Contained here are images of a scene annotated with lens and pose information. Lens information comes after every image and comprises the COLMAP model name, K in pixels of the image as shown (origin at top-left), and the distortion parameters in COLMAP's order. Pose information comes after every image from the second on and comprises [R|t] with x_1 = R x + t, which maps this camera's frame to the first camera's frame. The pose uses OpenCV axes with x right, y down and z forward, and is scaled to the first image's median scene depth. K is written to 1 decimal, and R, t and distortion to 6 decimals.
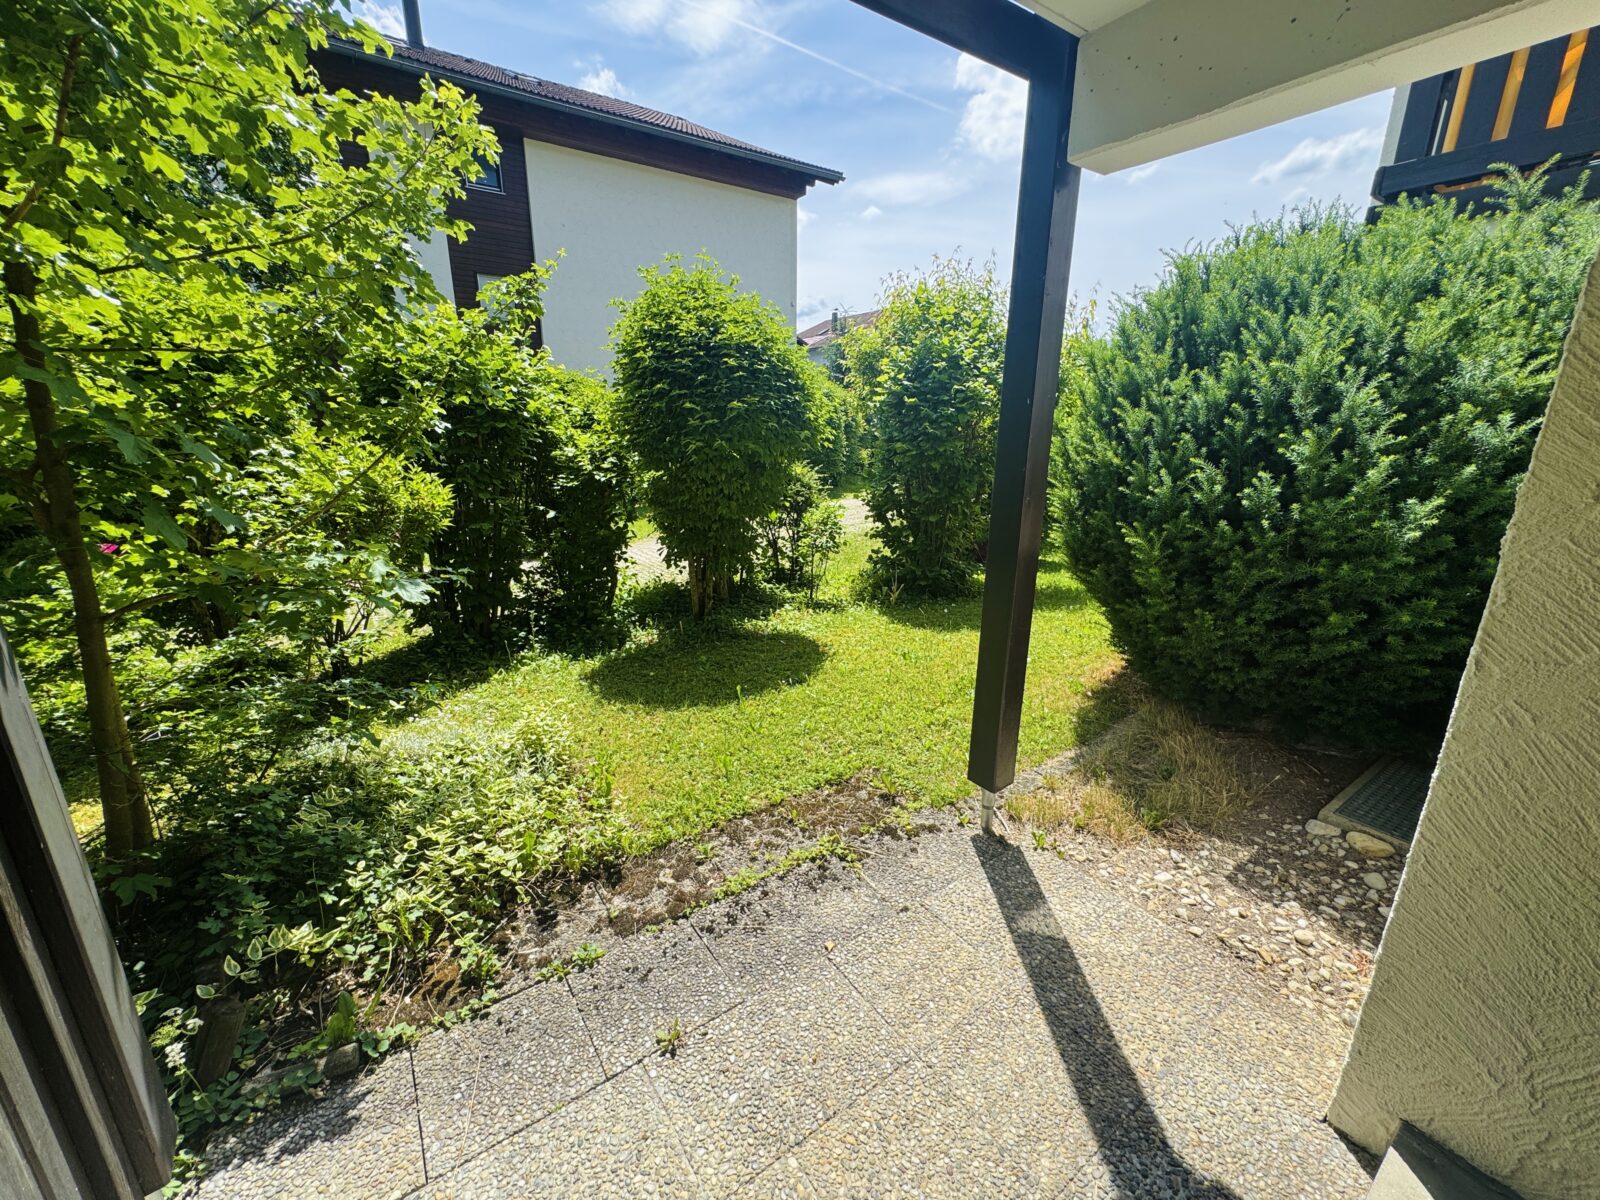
lens RADIAL K [[636.4, 0, 798.0], [0, 636.4, 598.2], [0, 0, 1]] dist [0.000151, 0.000115]
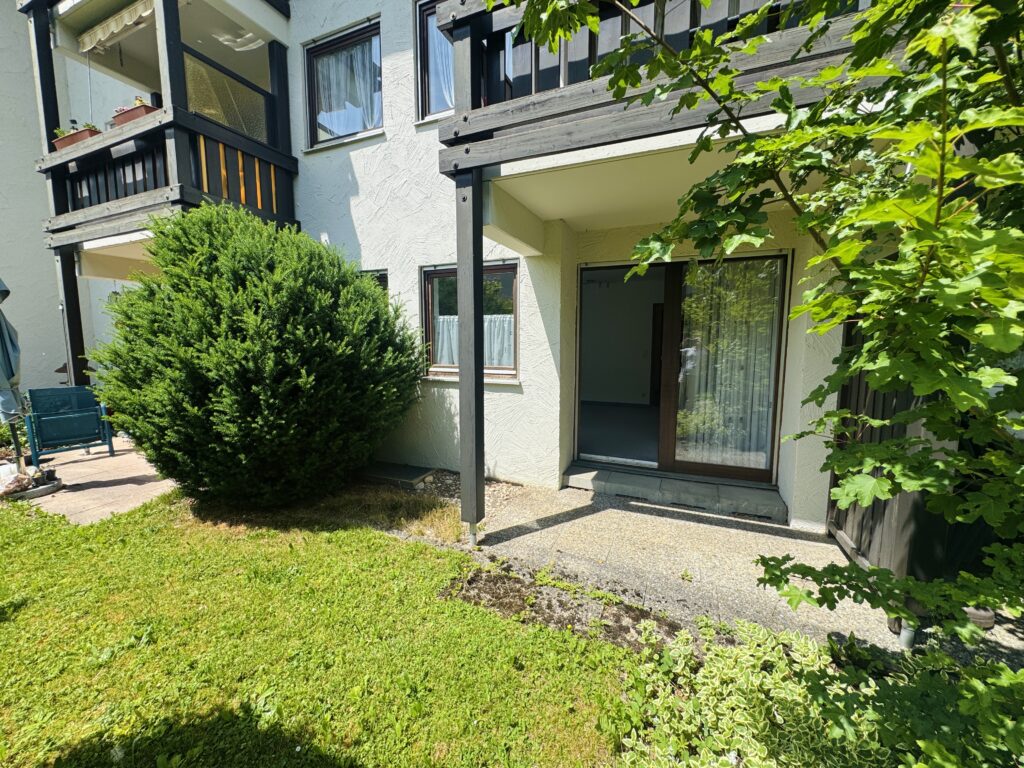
lens RADIAL K [[407.3, 0, 511.9], [0, 407.3, 382.6], [0, 0, 1]] dist [0.000151, 0.000115]
pose [[-0.526136, -0.094969, 0.845081, -0.811650], [0.232047, 0.940001, 0.250106, -0.400936], [-0.818129, 0.327688, -0.472531, 1.517414]]
